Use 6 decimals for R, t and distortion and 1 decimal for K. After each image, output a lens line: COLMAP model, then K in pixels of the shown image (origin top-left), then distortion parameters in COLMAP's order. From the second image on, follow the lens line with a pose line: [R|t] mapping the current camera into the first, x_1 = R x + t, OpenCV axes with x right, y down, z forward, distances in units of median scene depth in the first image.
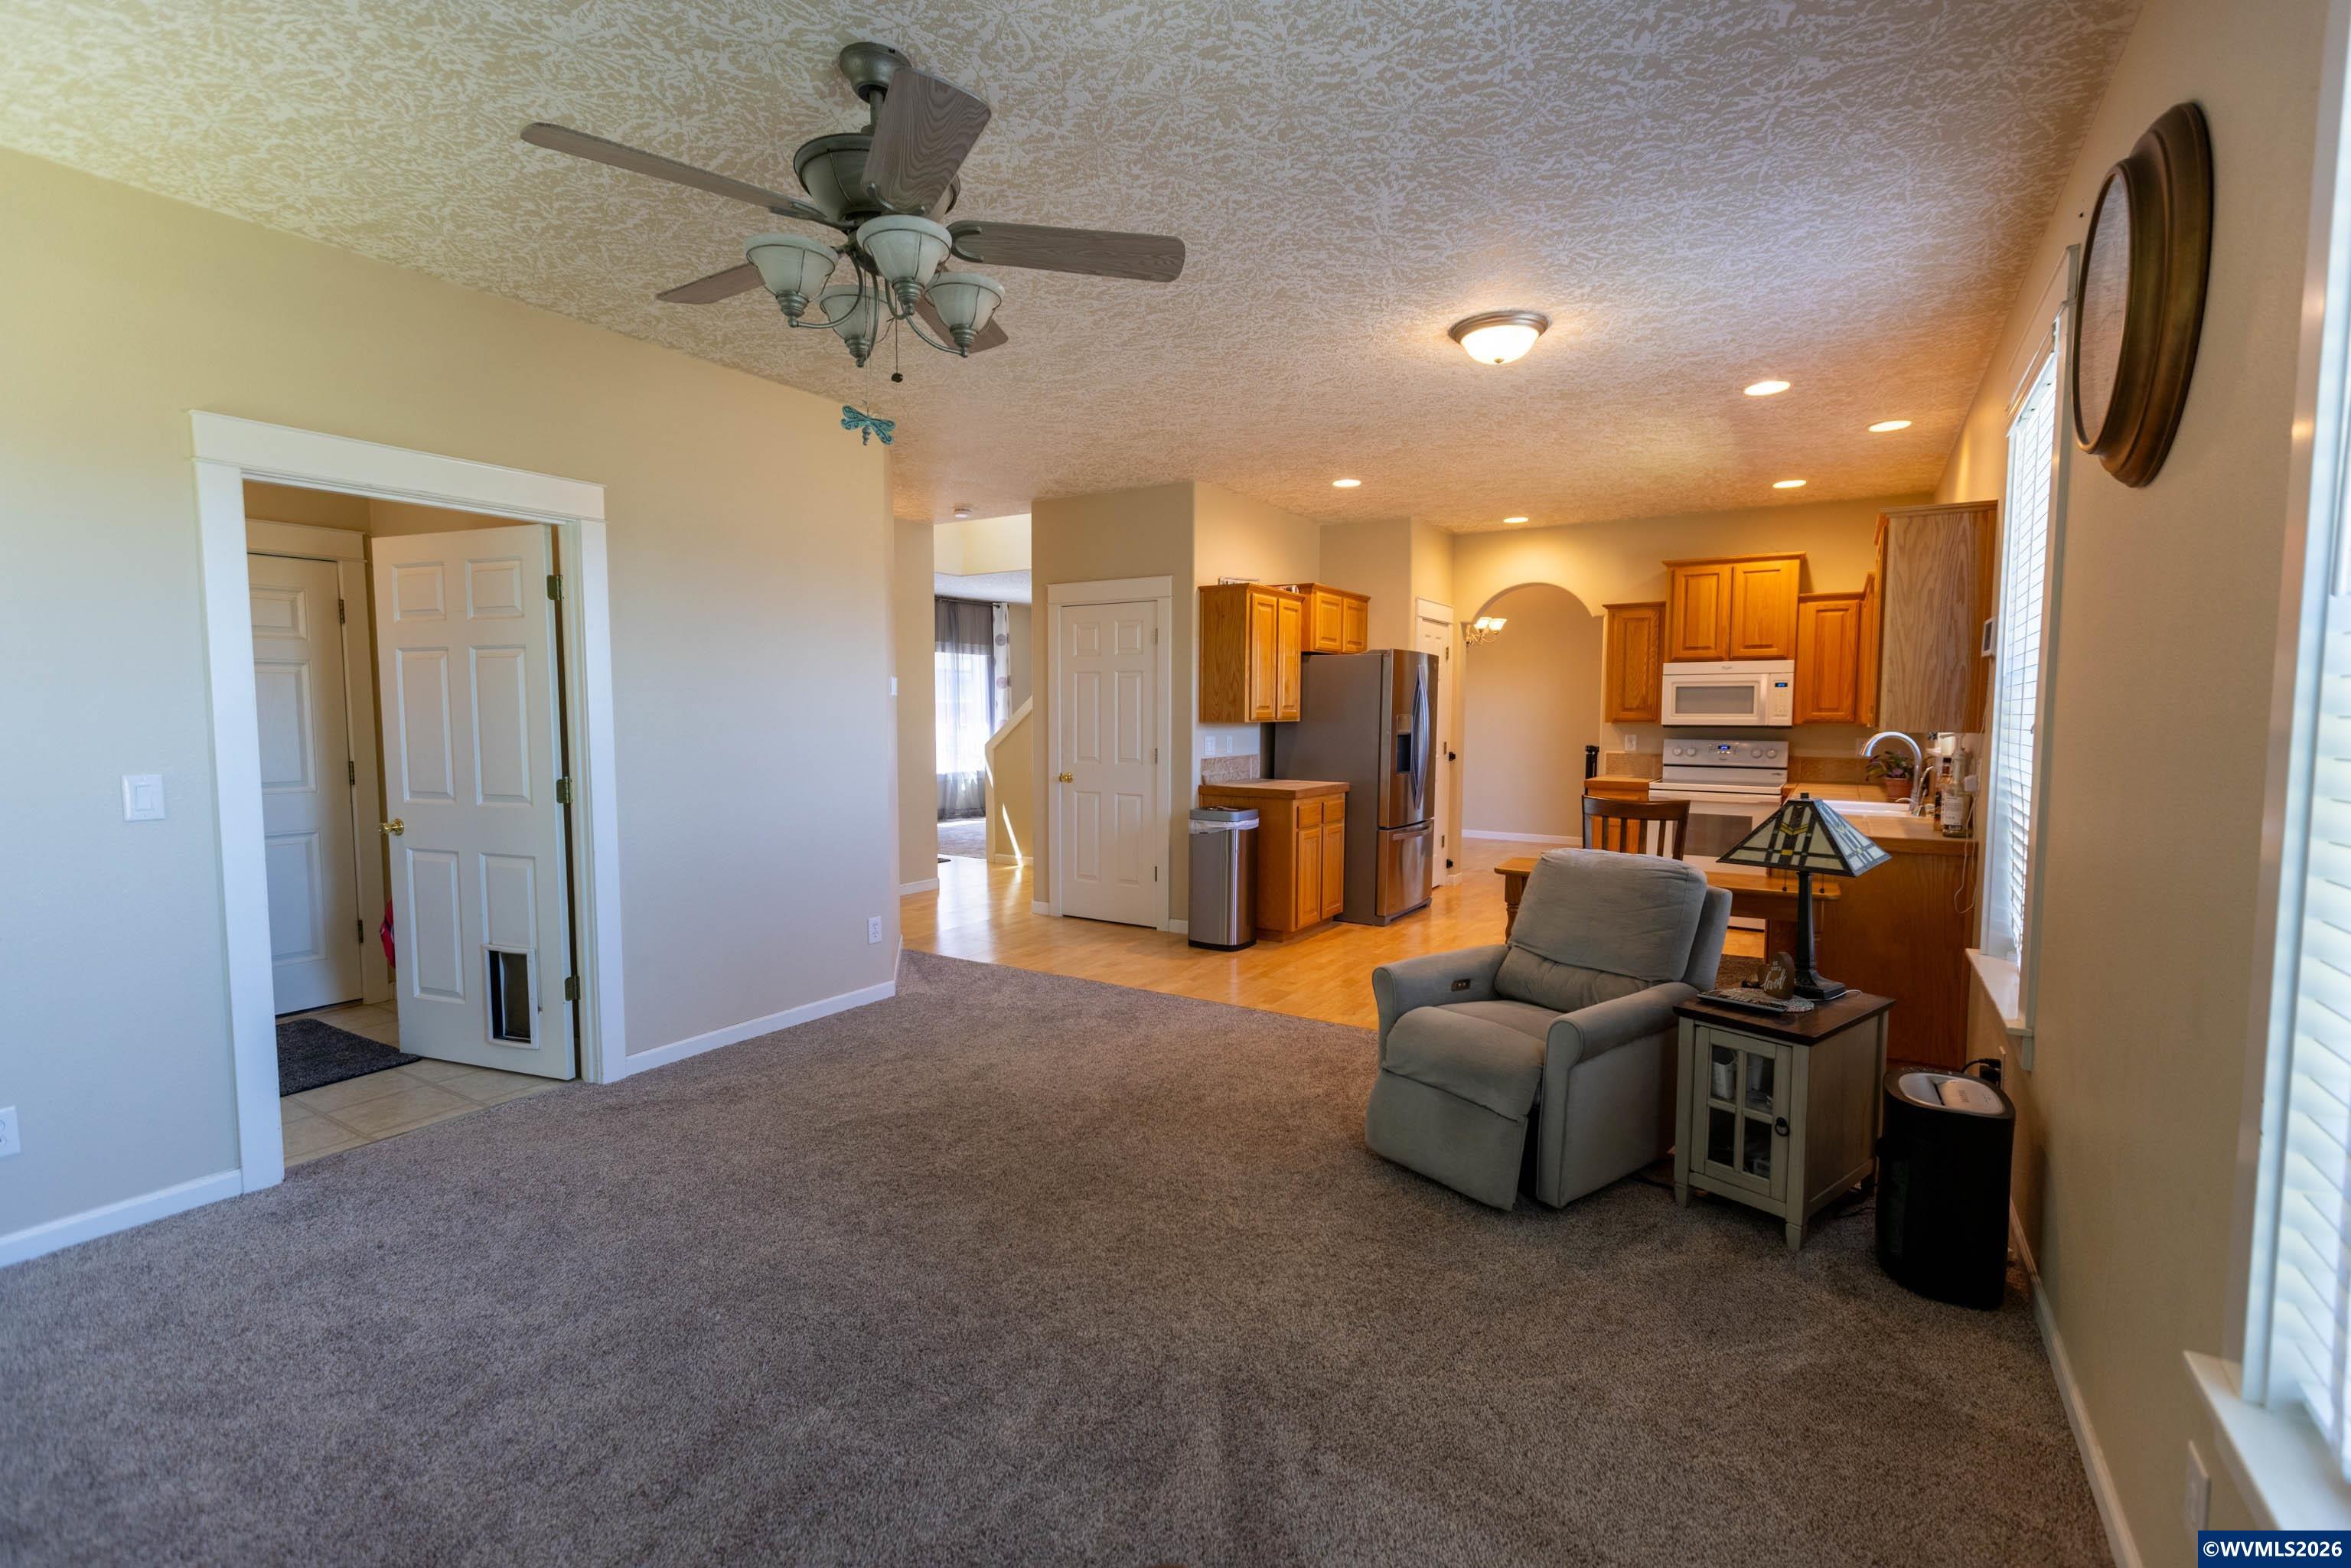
lens RADIAL K [[1042.7, 0, 1179.7], [0, 1042.7, 783.9], [0, 0, 1]] dist [0.002505, -0.000453]
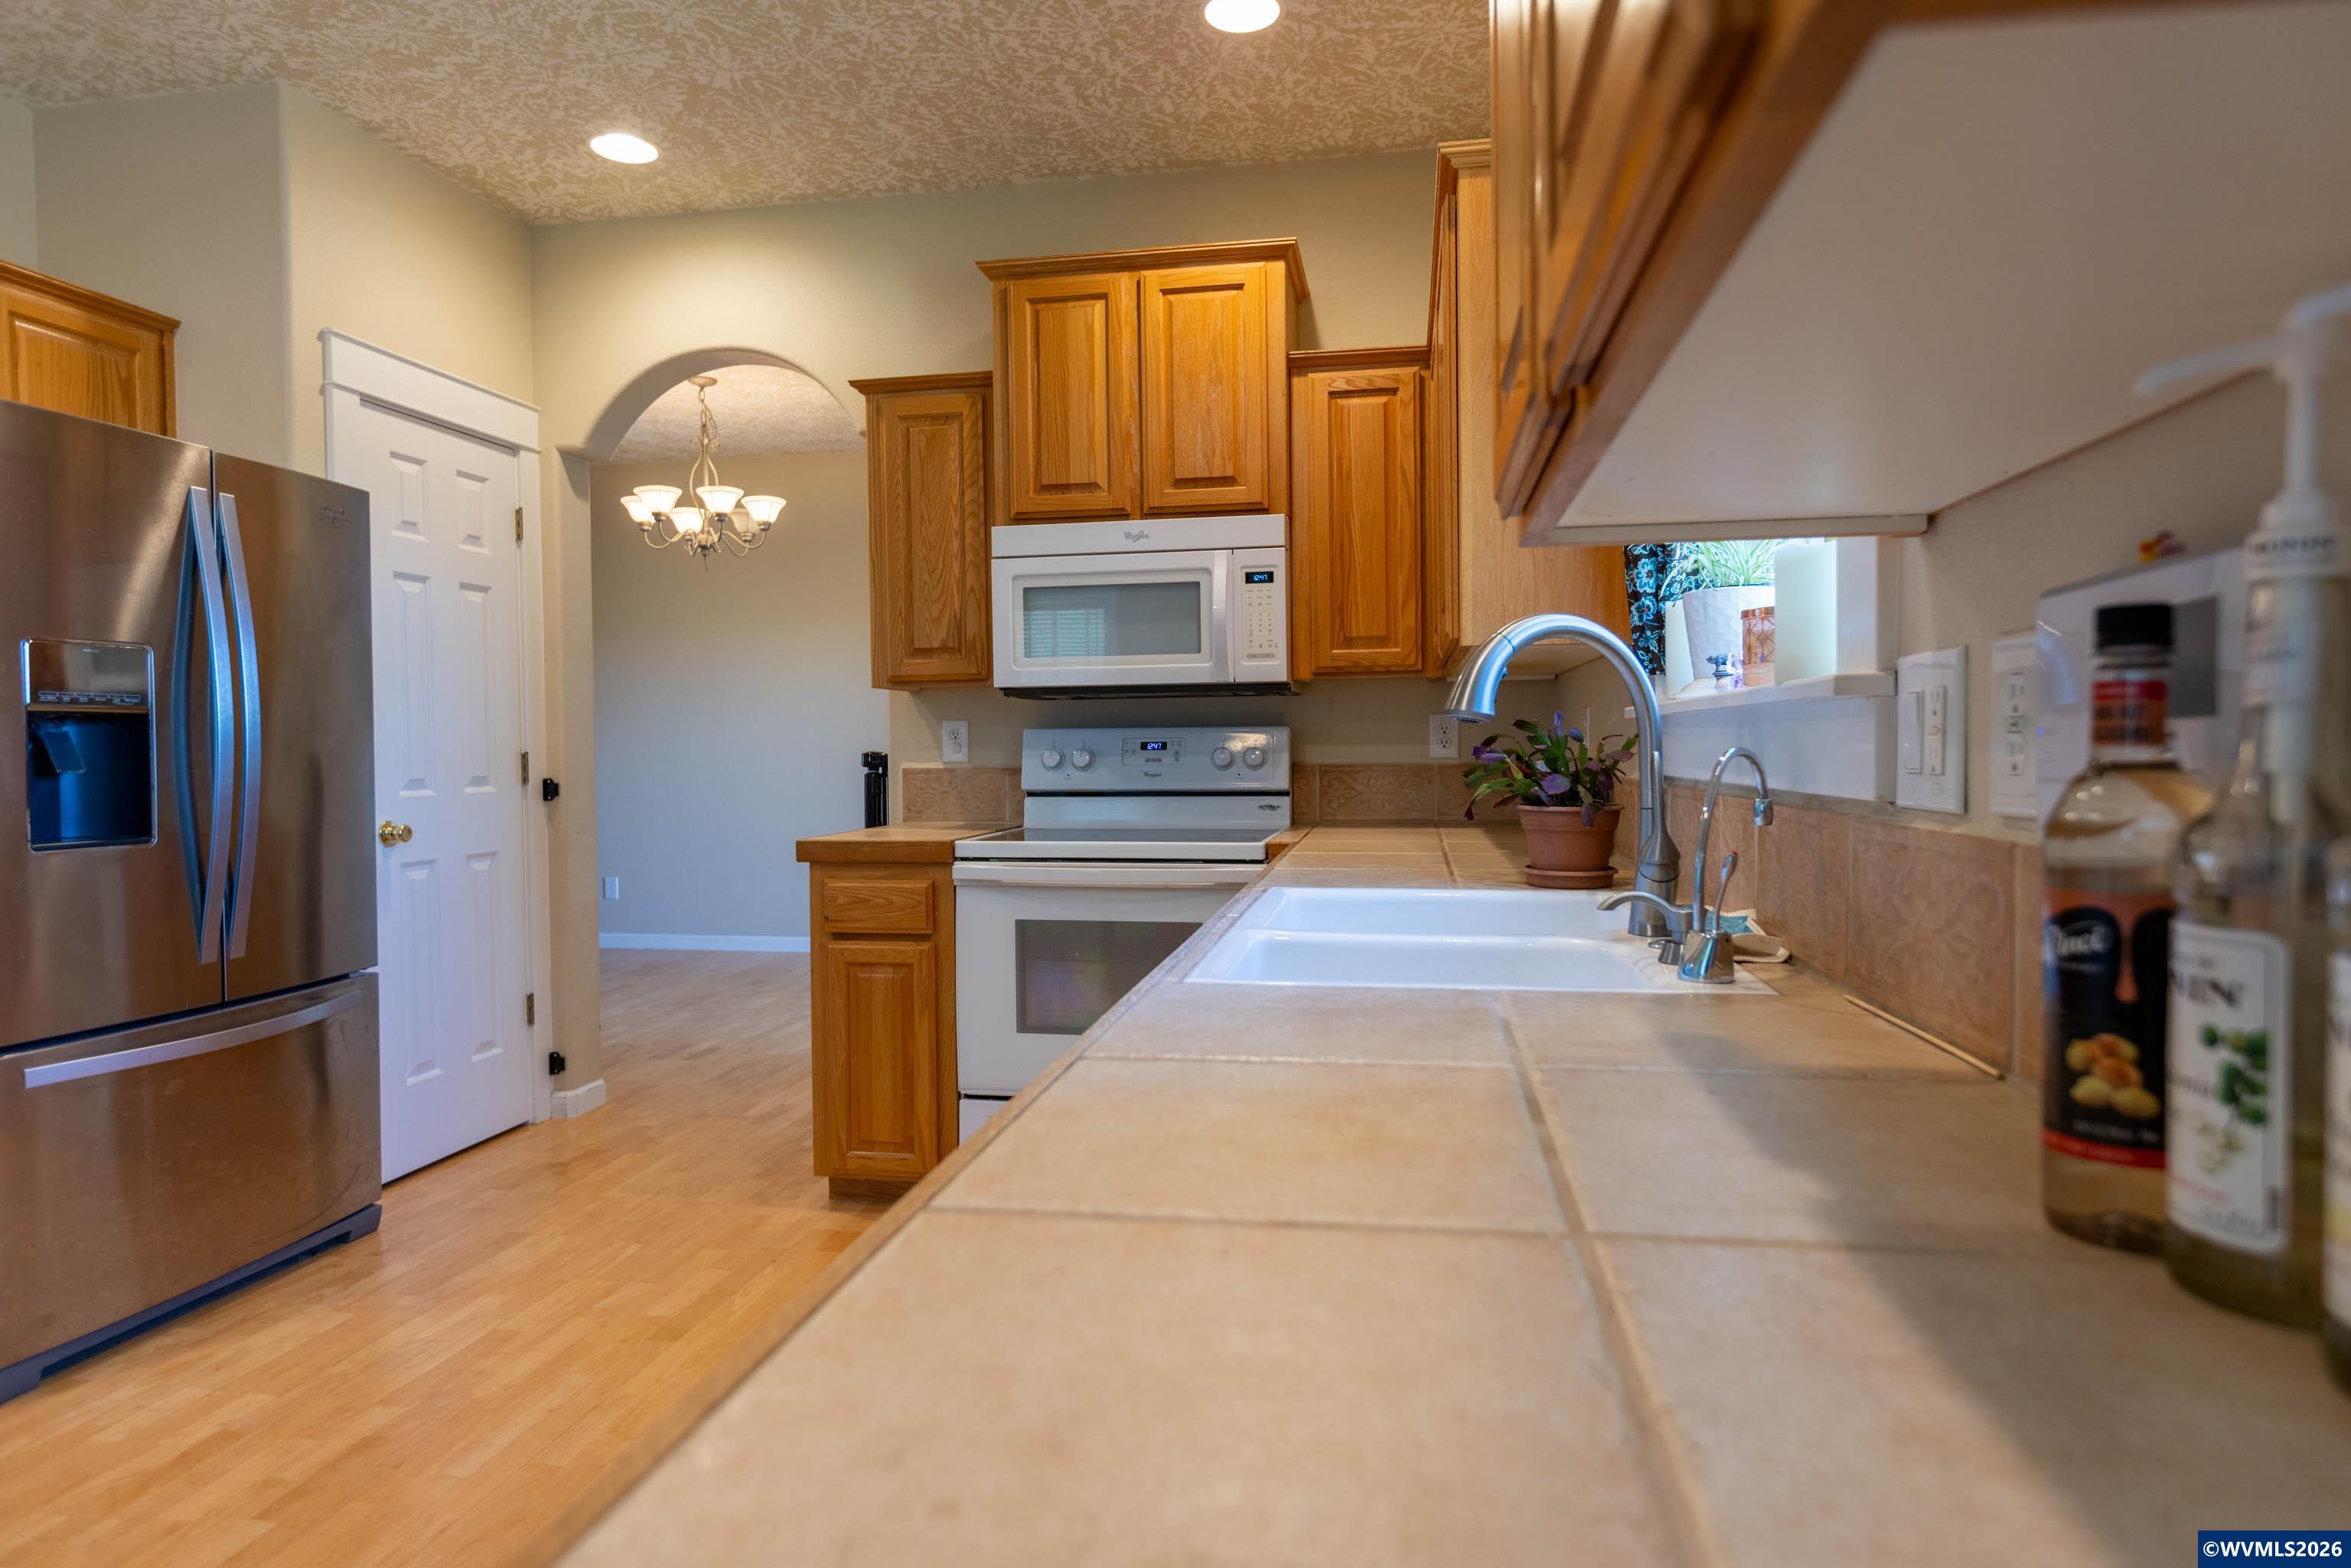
lens RADIAL K [[1321.8, 0, 1183.2], [0, 1321.8, 781.6], [0, 0, 1]] dist [-0.006083, 0.000917]
pose [[0.922424, -0.025163, 0.385359, 0.347780], [0.041461, 0.998560, -0.034041, -0.003109], [-0.383947, 0.047378, 0.922139, 0.543248]]
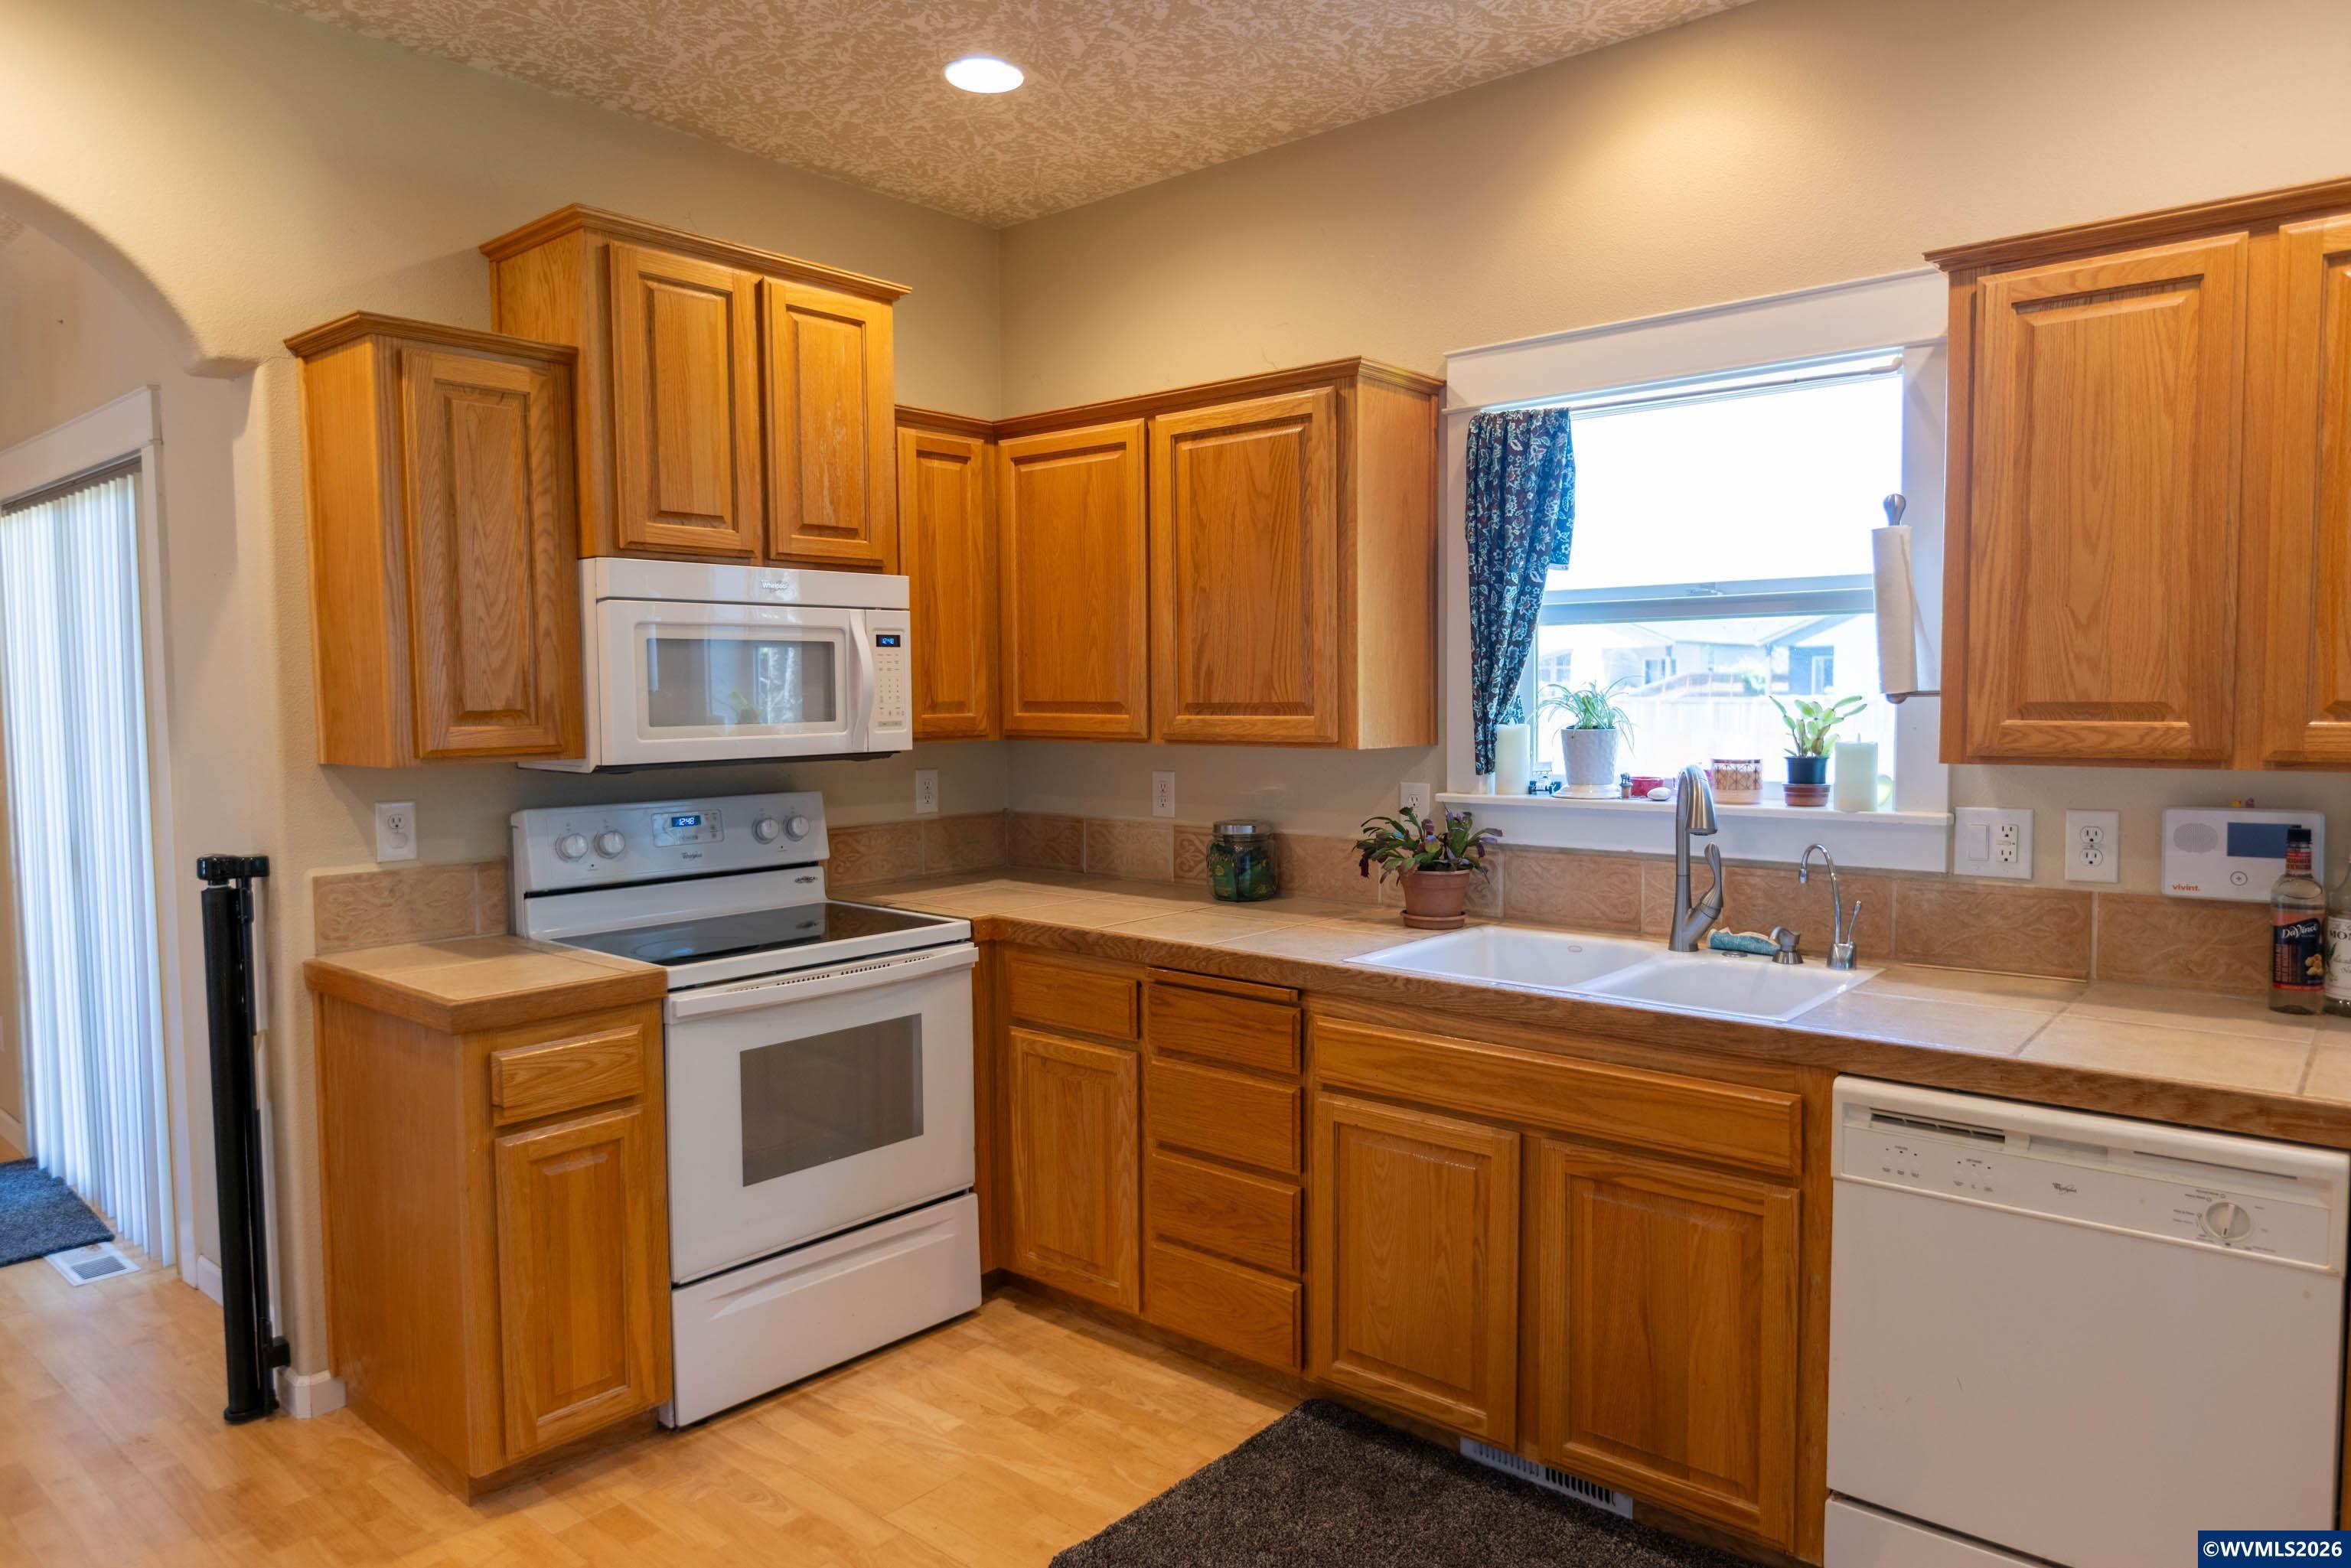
lens RADIAL K [[1478.6, 0, 1179.9], [0, 1478.6, 779.5], [0, 0, 1]] dist [-0.000254, -0.003034]
pose [[0.141049, -0.066794, 0.987747, 0.071712], [0.078424, 0.995340, 0.056108, -0.065436], [-0.986891, 0.069549, 0.145630, 0.801952]]
